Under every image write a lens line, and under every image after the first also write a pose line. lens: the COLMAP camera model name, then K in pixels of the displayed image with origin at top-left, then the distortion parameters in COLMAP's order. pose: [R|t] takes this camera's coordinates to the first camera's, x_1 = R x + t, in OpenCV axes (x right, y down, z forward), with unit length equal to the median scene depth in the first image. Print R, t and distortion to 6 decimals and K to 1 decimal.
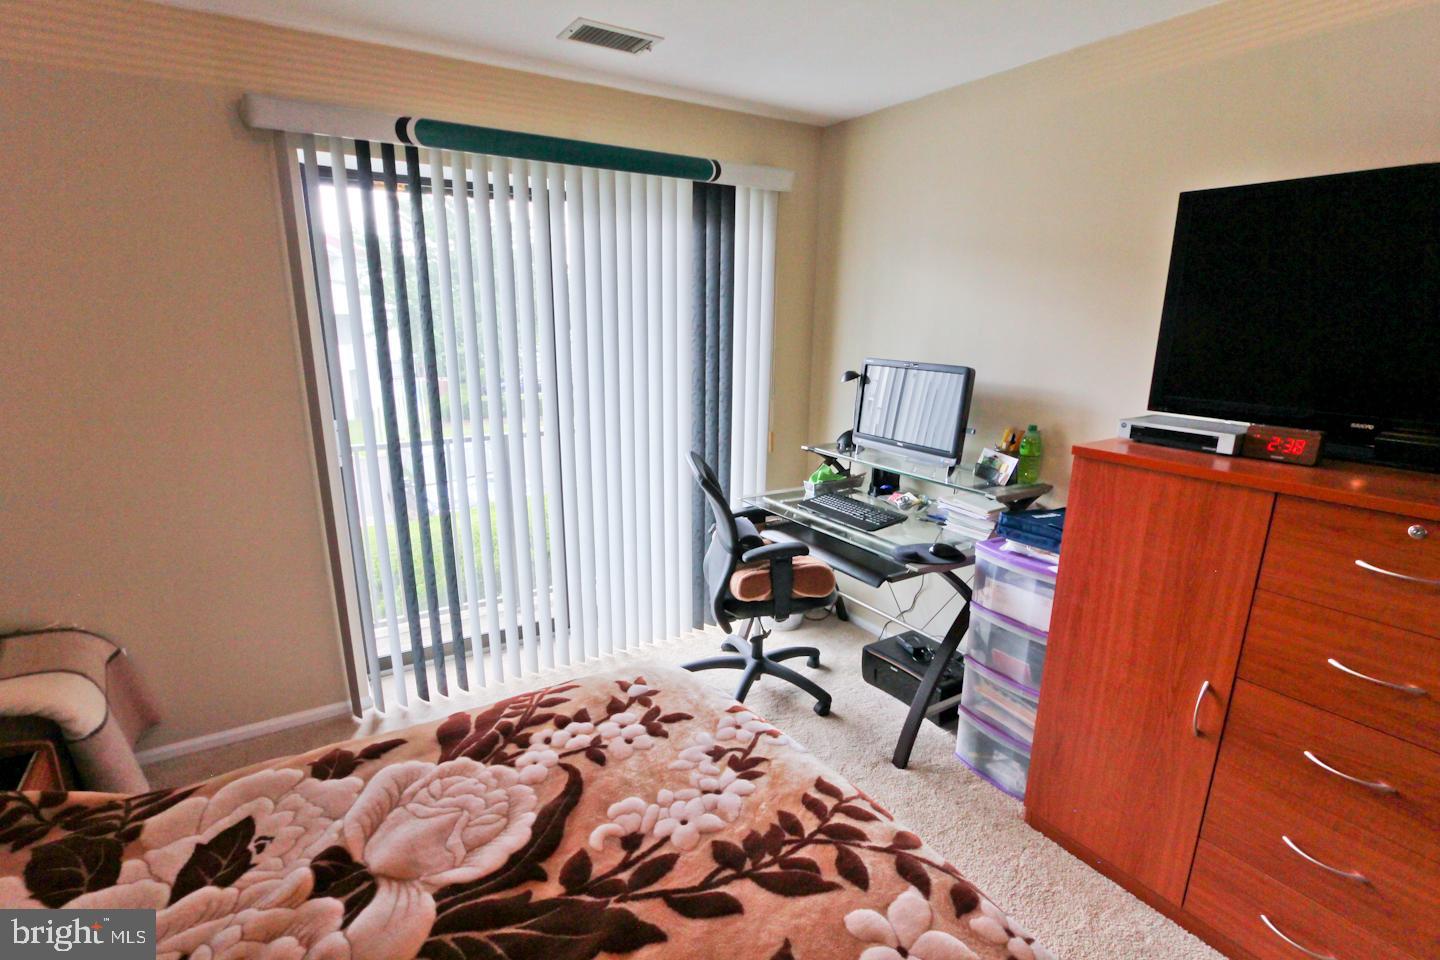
lens RADIAL K [[703.3, 0, 718.6], [0, 703.3, 487.9], [0, 0, 1]] dist [-0.008200, 0.004583]
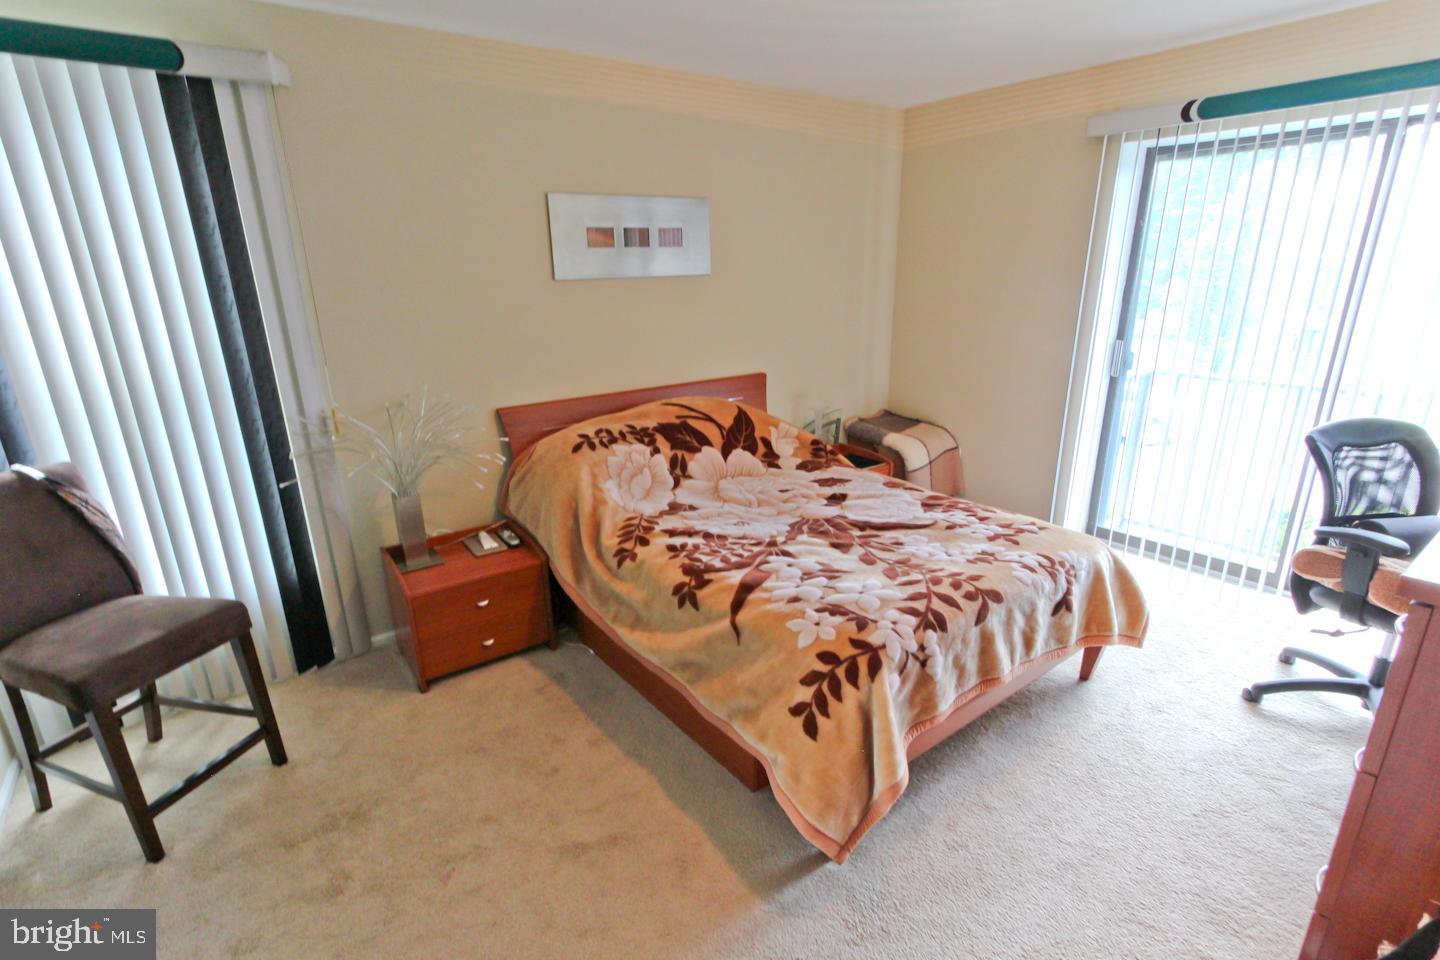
lens RADIAL K [[703.3, 0, 718.4], [0, 703.3, 485.8], [0, 0, 1]] dist [-0.008200, 0.004583]
pose [[0.103064, 0.292764, -0.950614, 1.372992], [-0.229266, 0.936962, 0.263703, -0.028280], [0.967892, 0.190765, 0.163688, 0.164210]]
